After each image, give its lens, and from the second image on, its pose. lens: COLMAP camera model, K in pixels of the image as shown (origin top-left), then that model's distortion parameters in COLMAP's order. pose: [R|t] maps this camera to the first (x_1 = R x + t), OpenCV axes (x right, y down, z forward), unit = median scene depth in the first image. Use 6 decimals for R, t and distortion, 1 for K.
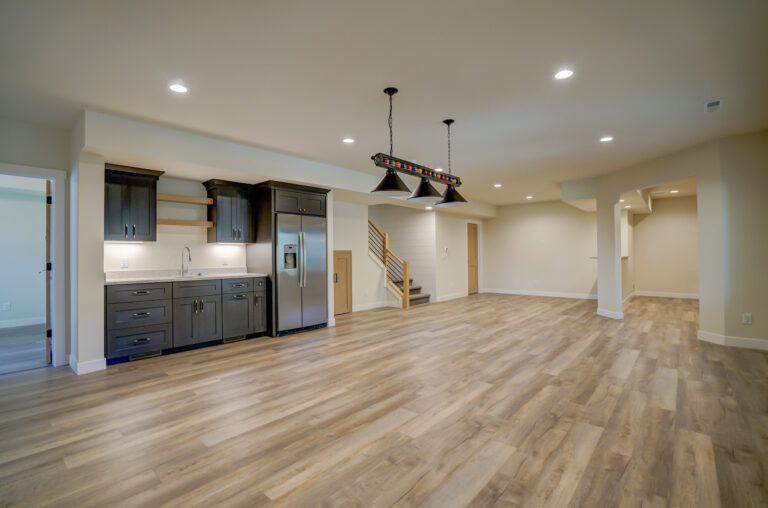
lens RADIAL K [[352.2, 0, 381.3], [0, 352.2, 253.6], [0, 0, 1]] dist [-0.036989, 0.000949]
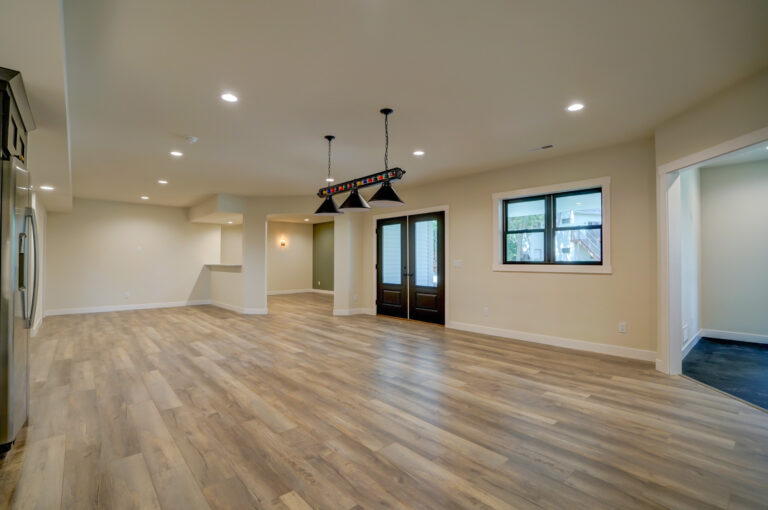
lens RADIAL K [[352.2, 0, 381.3], [0, 352.2, 257.4], [0, 0, 1]] dist [-0.036989, 0.000949]
pose [[0.120359, 0.026325, 0.992381, -0.997608], [-0.006928, 0.999646, -0.025678, 0.024203], [-0.992706, -0.003784, 0.120499, 0.820891]]
